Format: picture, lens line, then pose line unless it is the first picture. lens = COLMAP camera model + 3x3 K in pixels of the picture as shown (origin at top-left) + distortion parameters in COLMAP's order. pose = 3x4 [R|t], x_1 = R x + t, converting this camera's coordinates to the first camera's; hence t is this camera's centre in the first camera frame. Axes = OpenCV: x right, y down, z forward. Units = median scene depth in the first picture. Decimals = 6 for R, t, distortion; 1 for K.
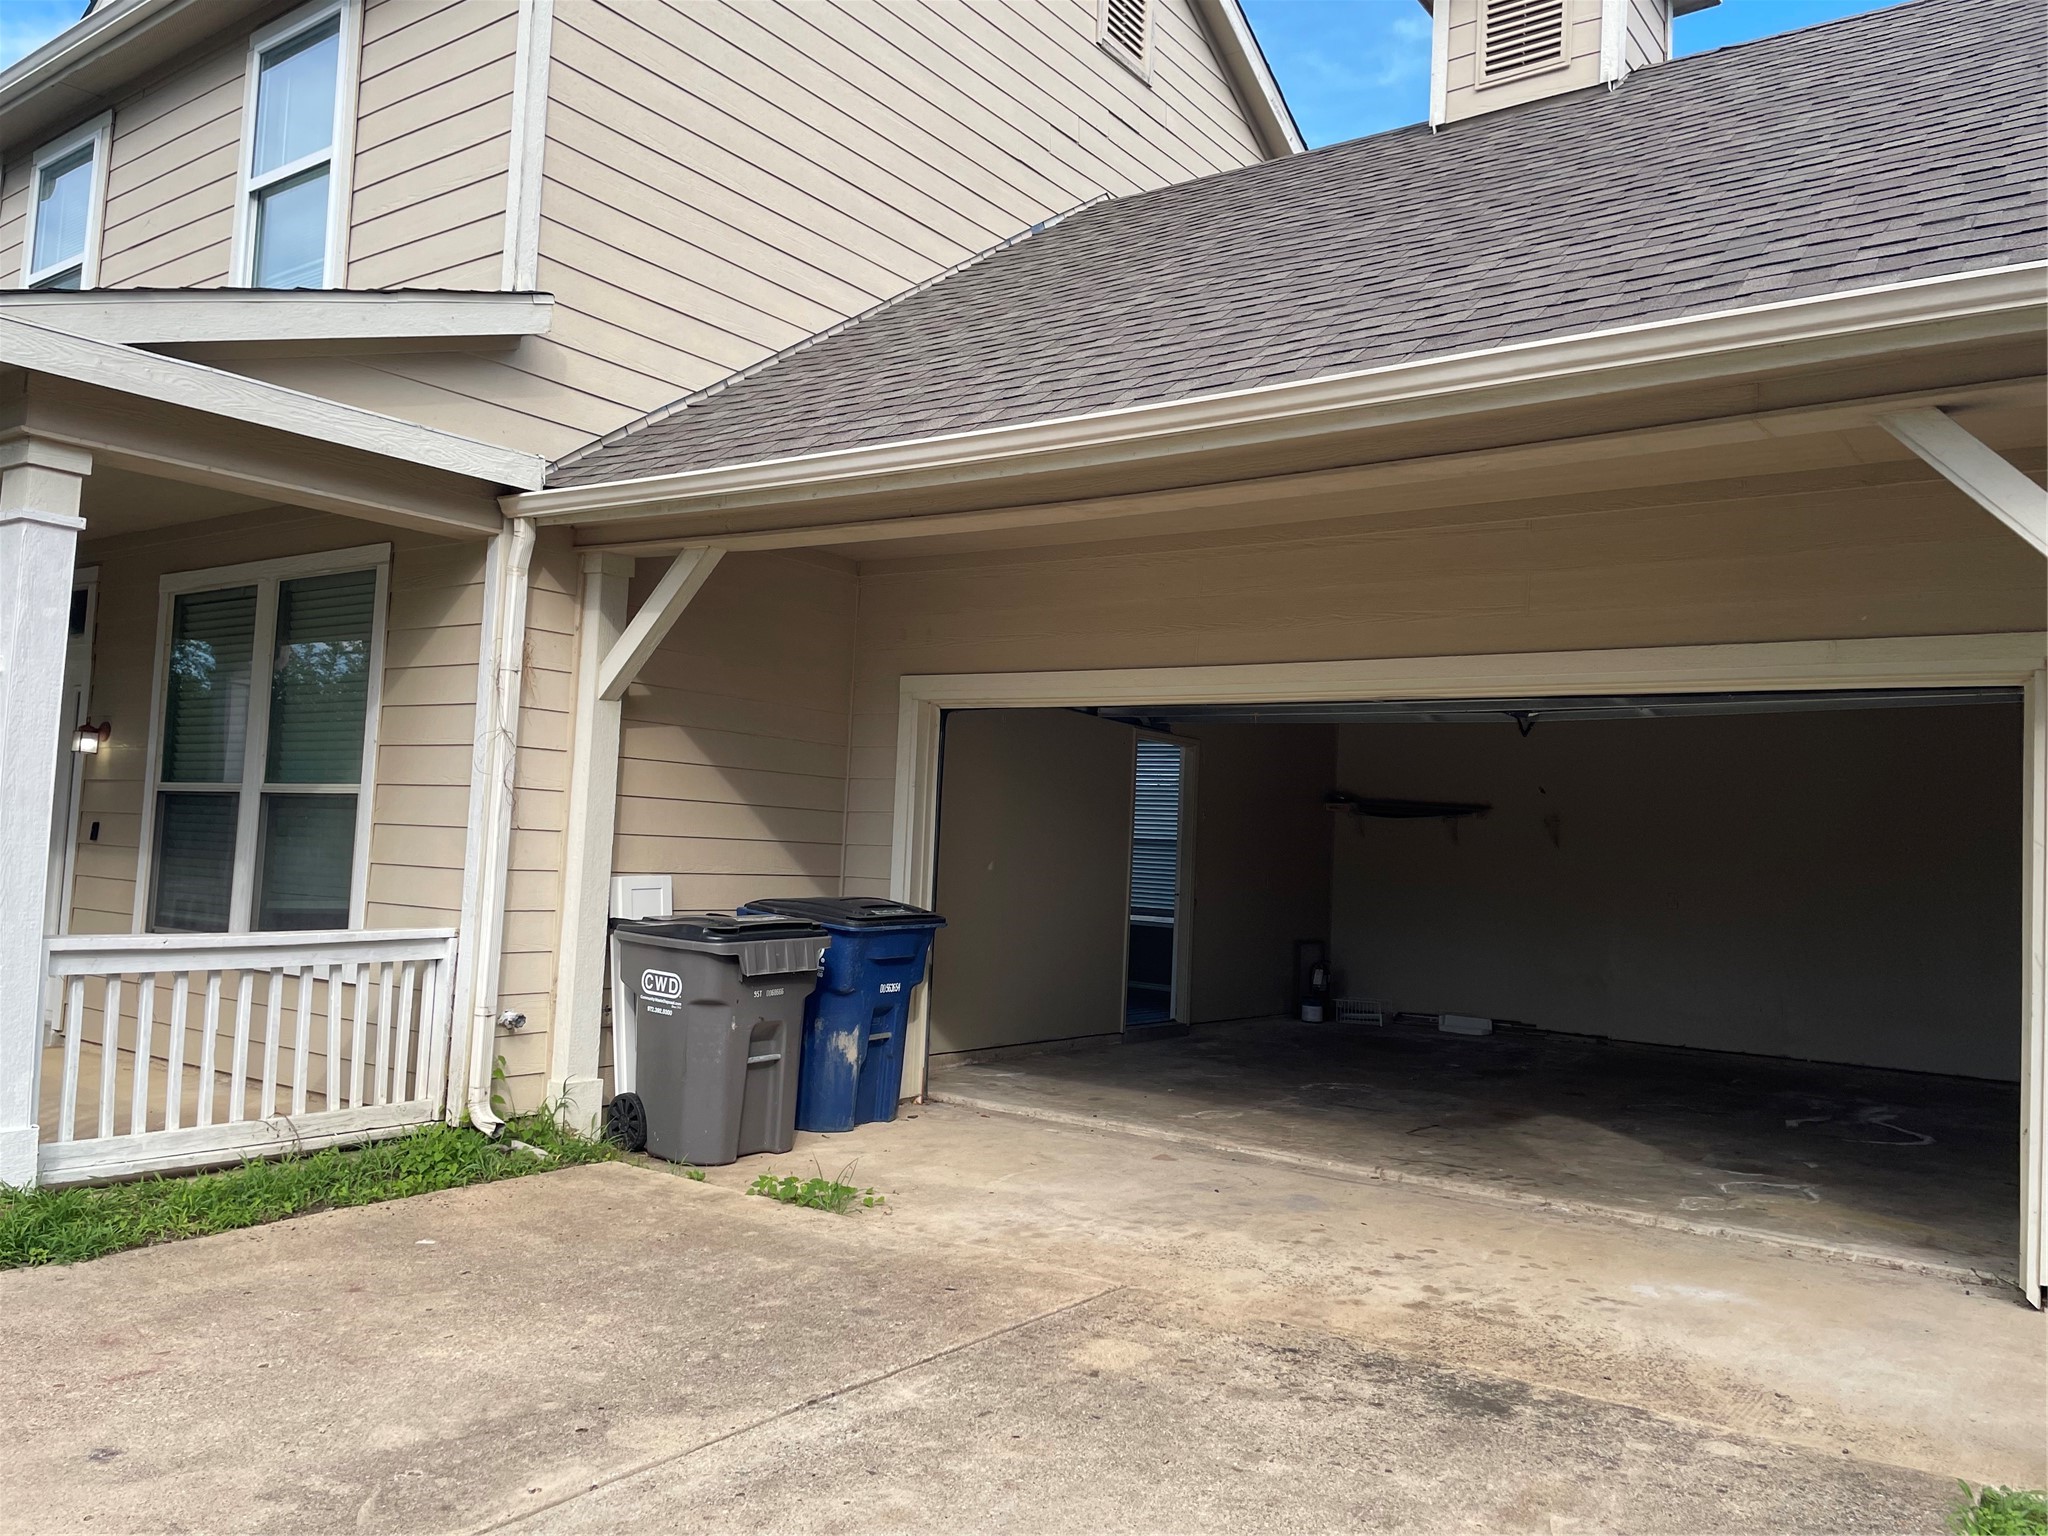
lens RADIAL K [[1552.4, 0, 1024.9], [0, 1552.4, 756.3], [0, 0, 1]] dist [0.095720, -0.123916]
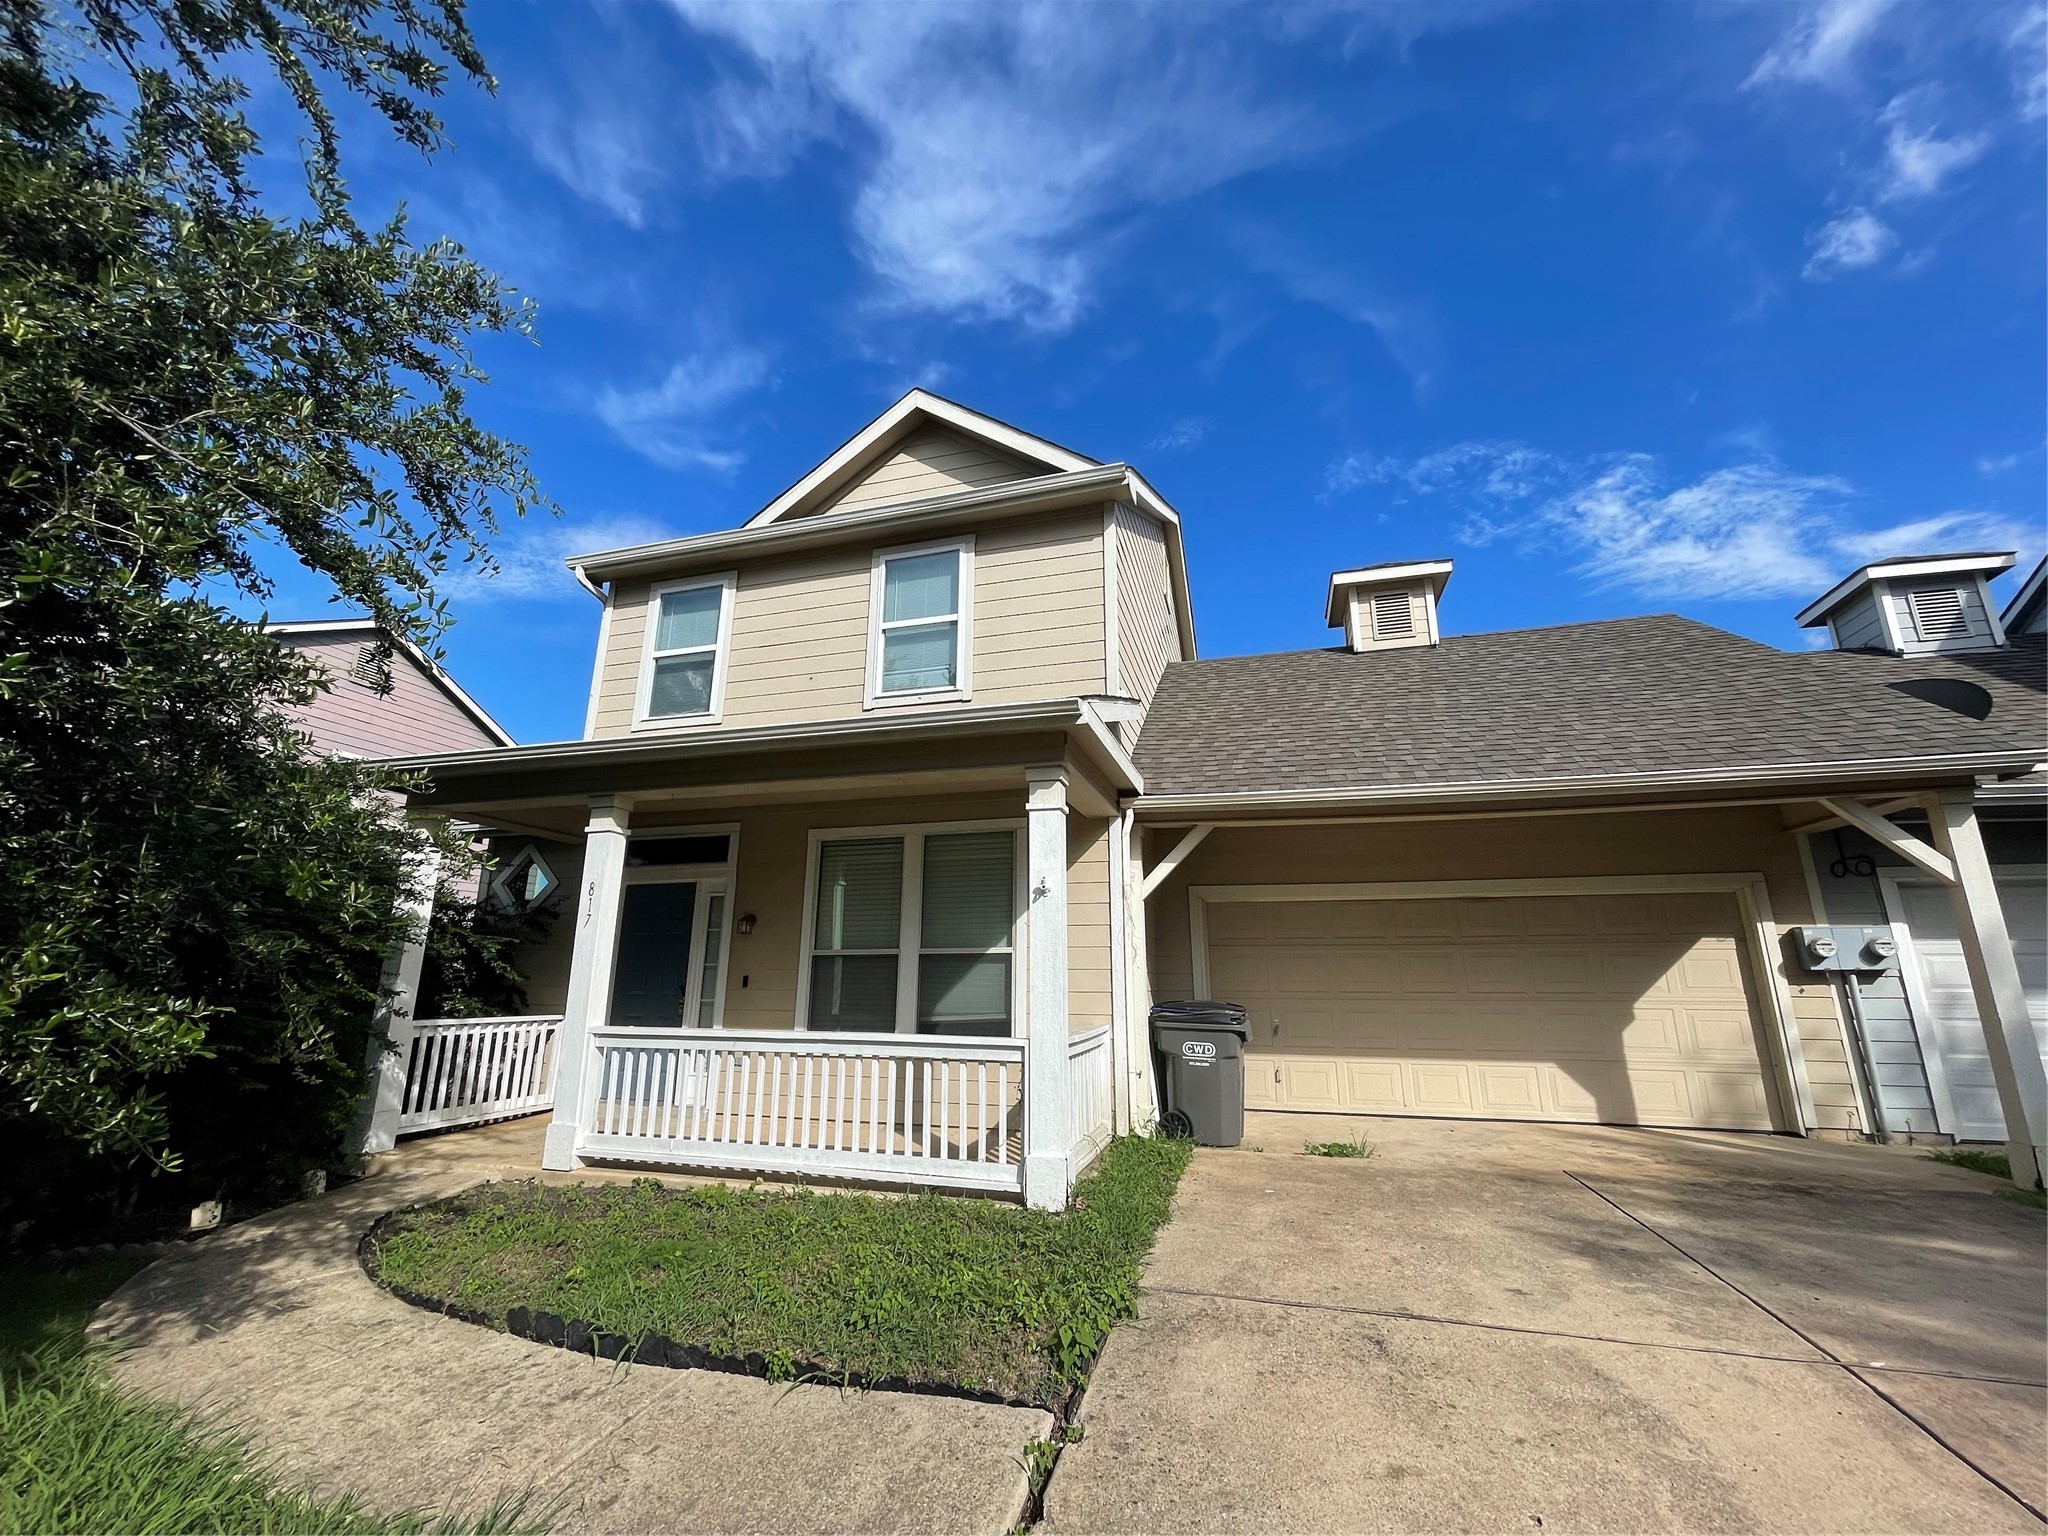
lens RADIAL K [[832.9, 0, 1024.0], [0, 832.9, 768.0], [0, 0, 1]] dist [0.001635, 0.000195]
pose [[0.938656, 0.046338, 0.341729, -0.942606], [0.015864, 0.984080, -0.177016, -0.020922], [-0.344491, 0.171578, 0.922977, 0.074206]]
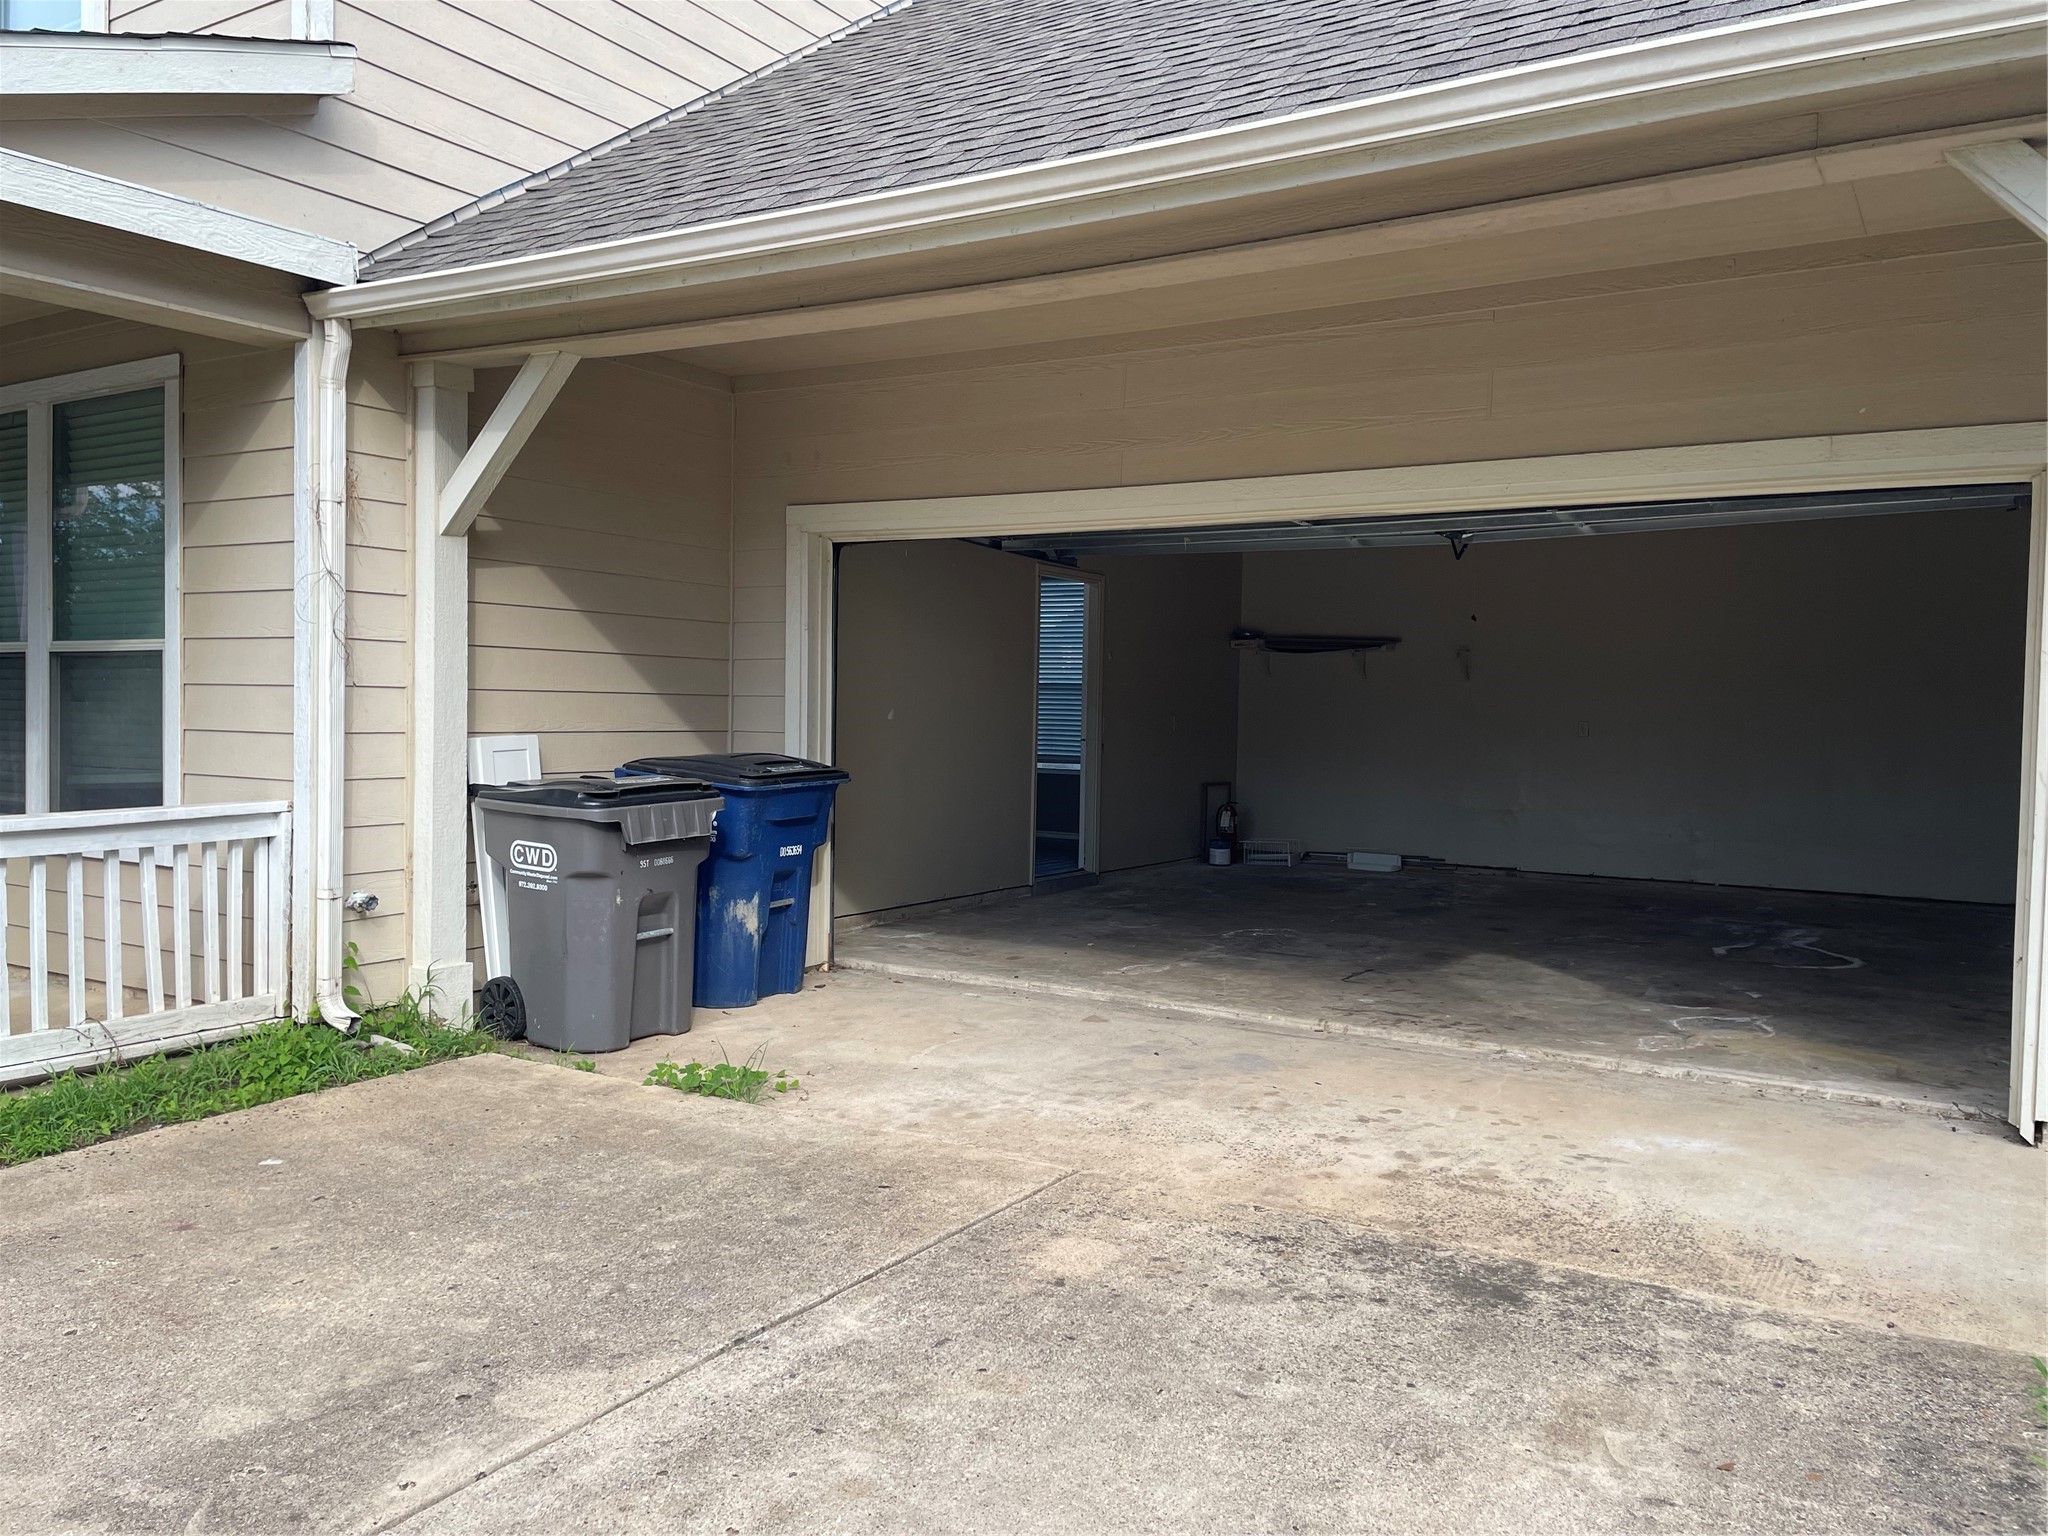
lens RADIAL K [[1552.4, 0, 1024.9], [0, 1552.4, 756.3], [0, 0, 1]] dist [0.095720, -0.123916]
pose [[0.996463, -0.030905, 0.078143, -0.025534], [0.023144, 0.994883, 0.098343, 0.009331], [-0.080783, -0.096187, 0.992080, 0.115726]]
